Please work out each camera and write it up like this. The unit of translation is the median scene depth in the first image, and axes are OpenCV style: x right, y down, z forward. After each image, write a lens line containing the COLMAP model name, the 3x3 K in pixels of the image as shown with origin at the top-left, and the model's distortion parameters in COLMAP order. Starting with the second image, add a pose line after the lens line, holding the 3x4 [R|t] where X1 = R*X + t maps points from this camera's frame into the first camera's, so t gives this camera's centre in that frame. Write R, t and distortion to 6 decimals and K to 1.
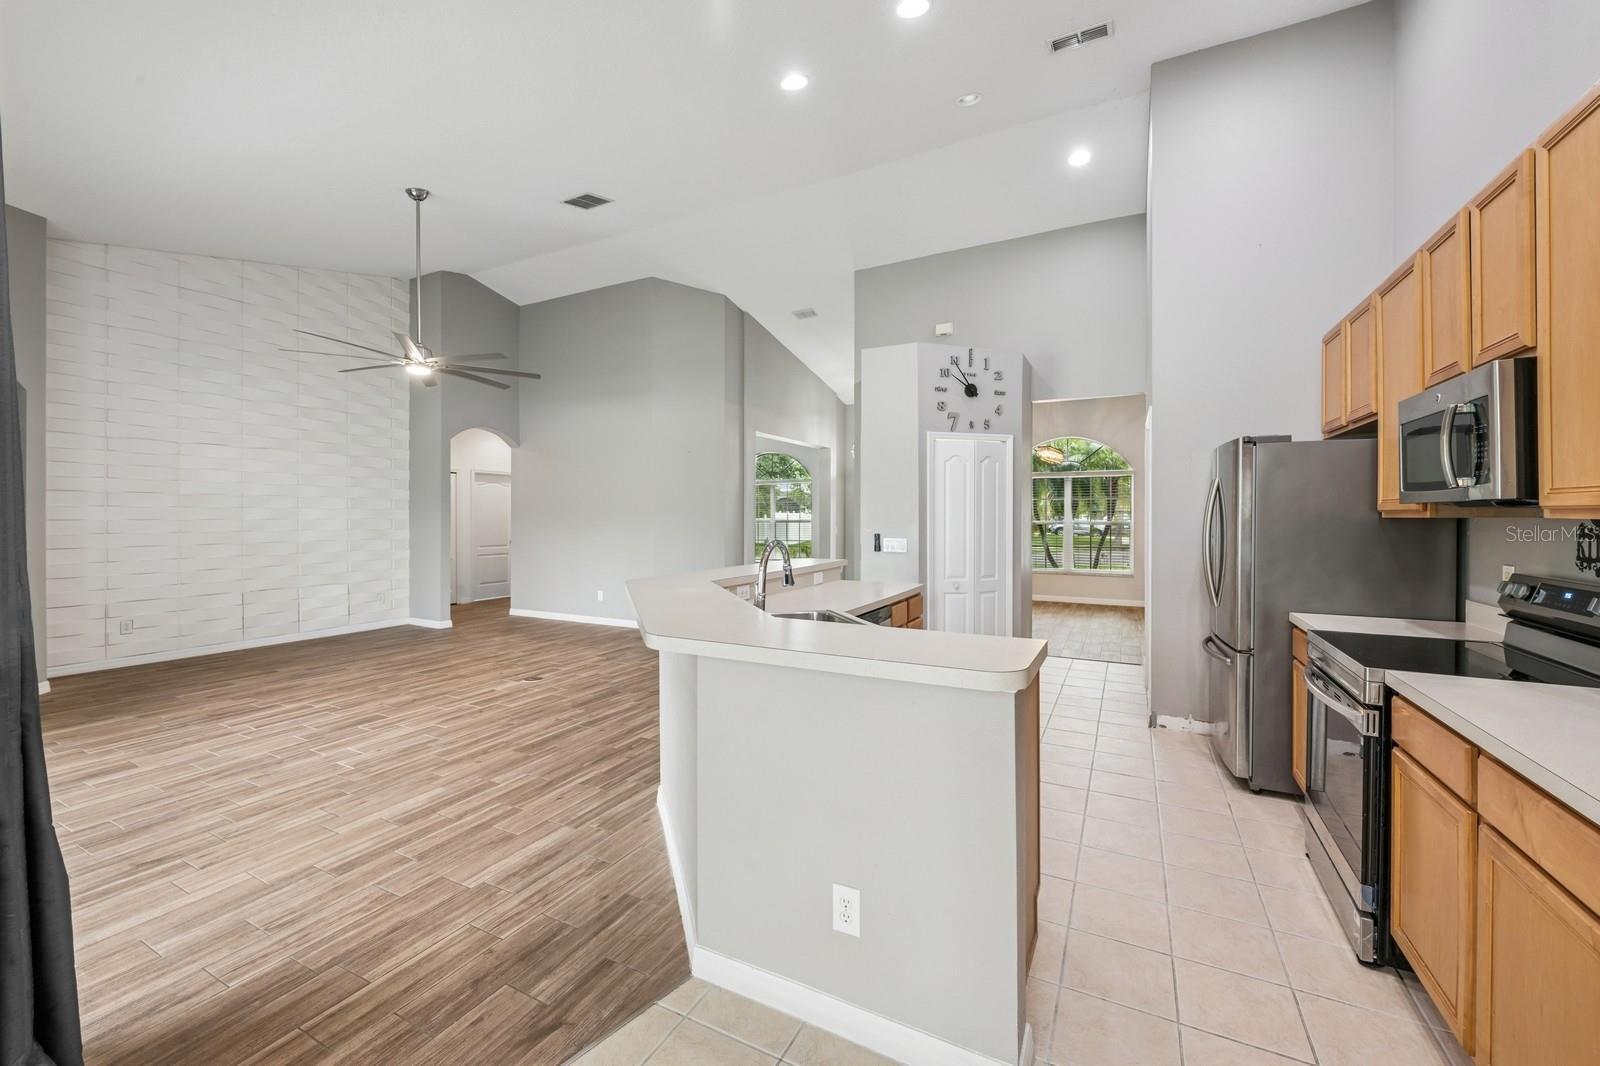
lens RADIAL K [[634.8, 0, 803.0], [0, 634.8, 508.6], [0, 0, 1]] dist [0.000320, -0.001489]
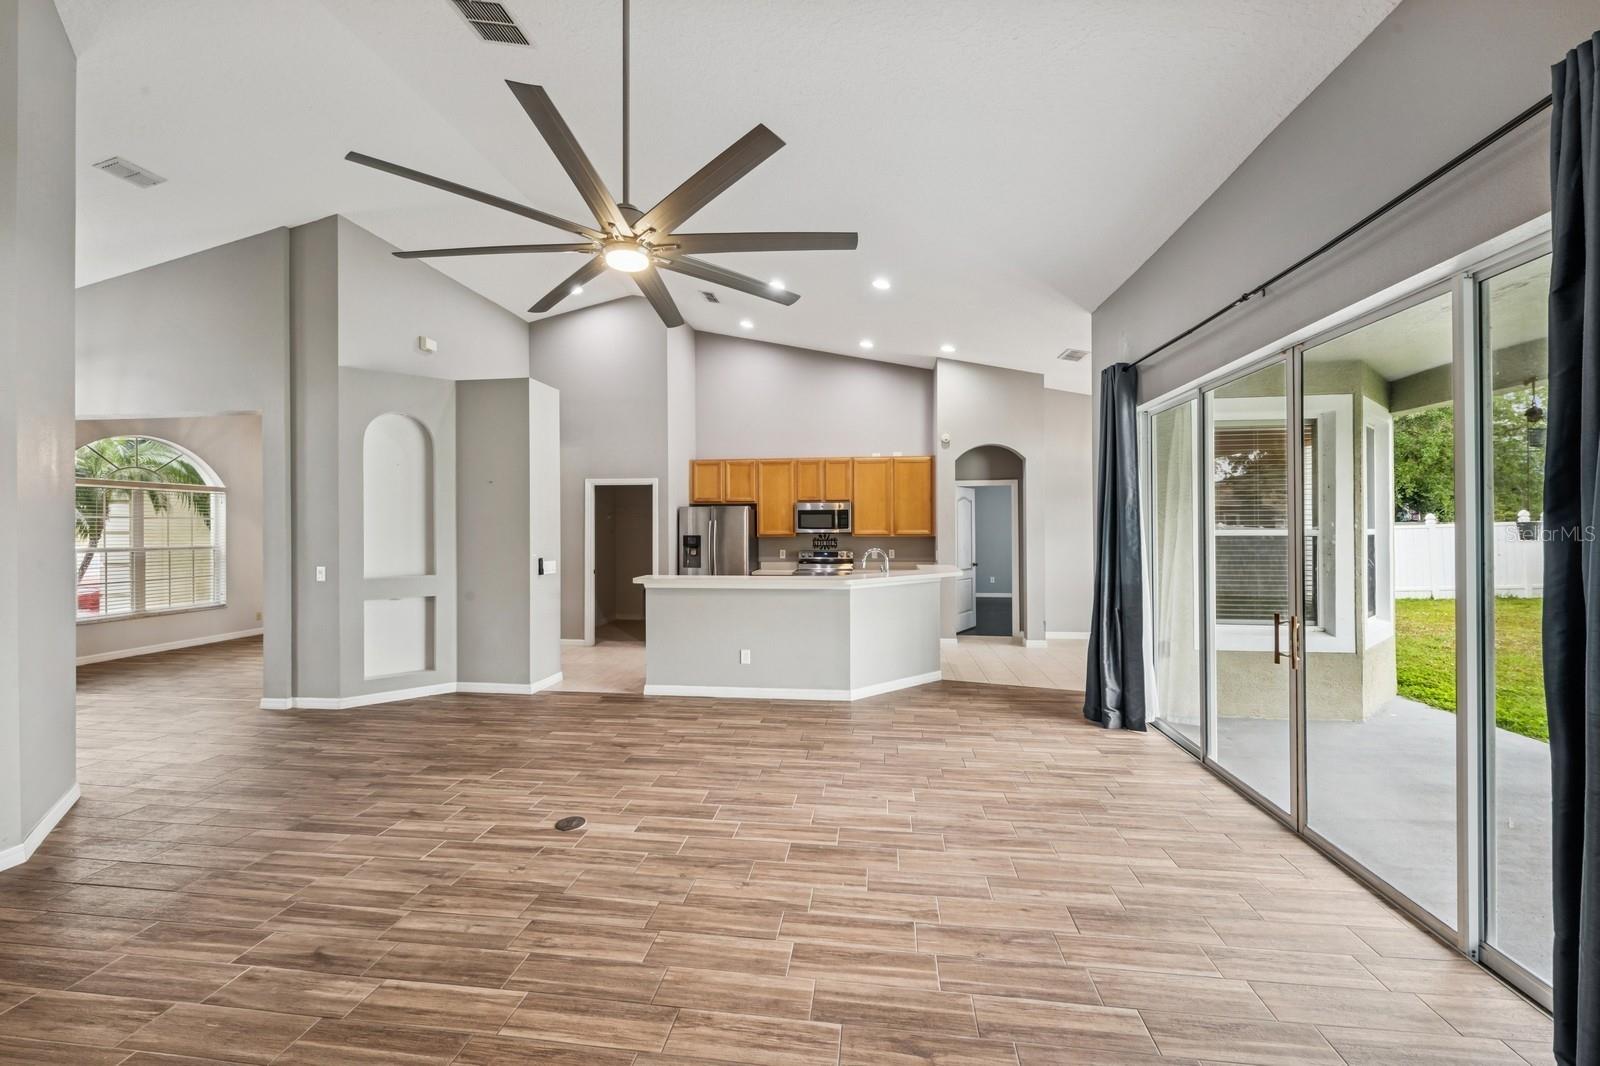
lens RADIAL K [[634.8, 0, 790.9], [0, 634.8, 523.1], [0, 0, 1]] dist [0.000320, -0.001489]
pose [[-0.334694, 0.005403, 0.942311, -1.326177], [-0.002853, 0.999973, -0.006747, -0.015665], [-0.942323, -0.004946, -0.334670, 1.255997]]
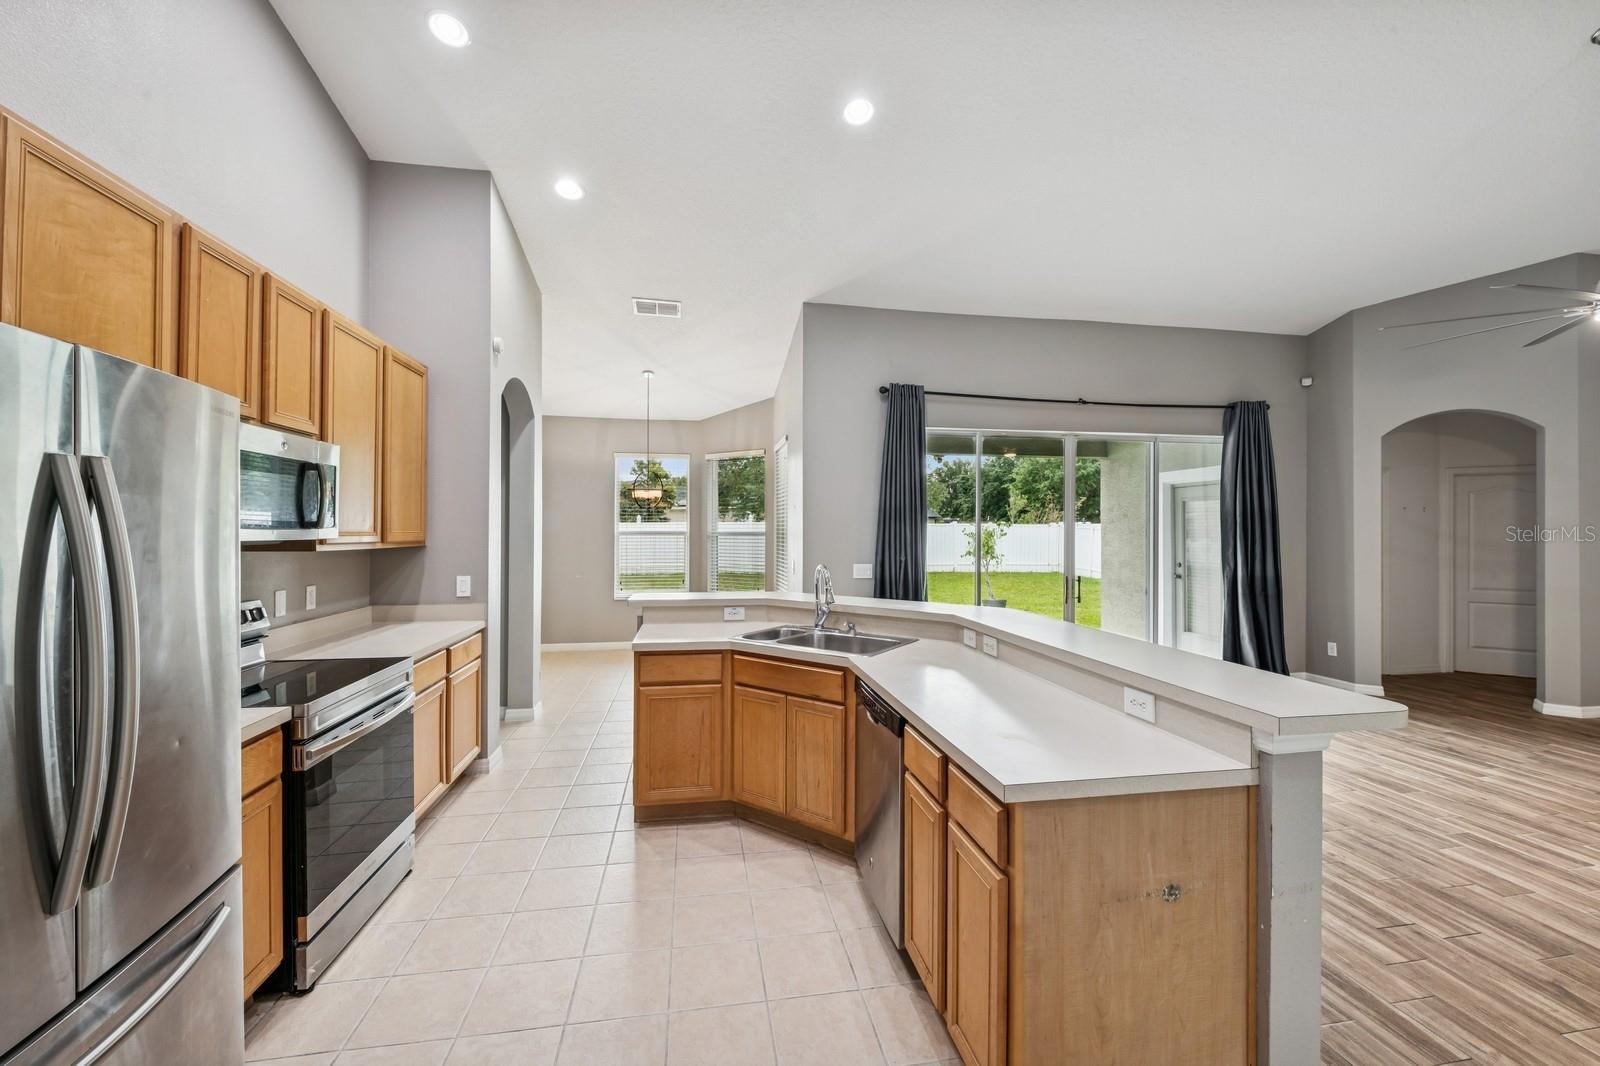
lens RADIAL K [[634.8, 0, 806.7], [0, 634.8, 530.3], [0, 0, 1]] dist [0.000320, -0.001489]
pose [[-0.788669, -0.004037, -0.614805, 0.462227], [0.001351, 0.999965, -0.008299, -0.003625], [0.614817, -0.007376, -0.788636, 1.196460]]
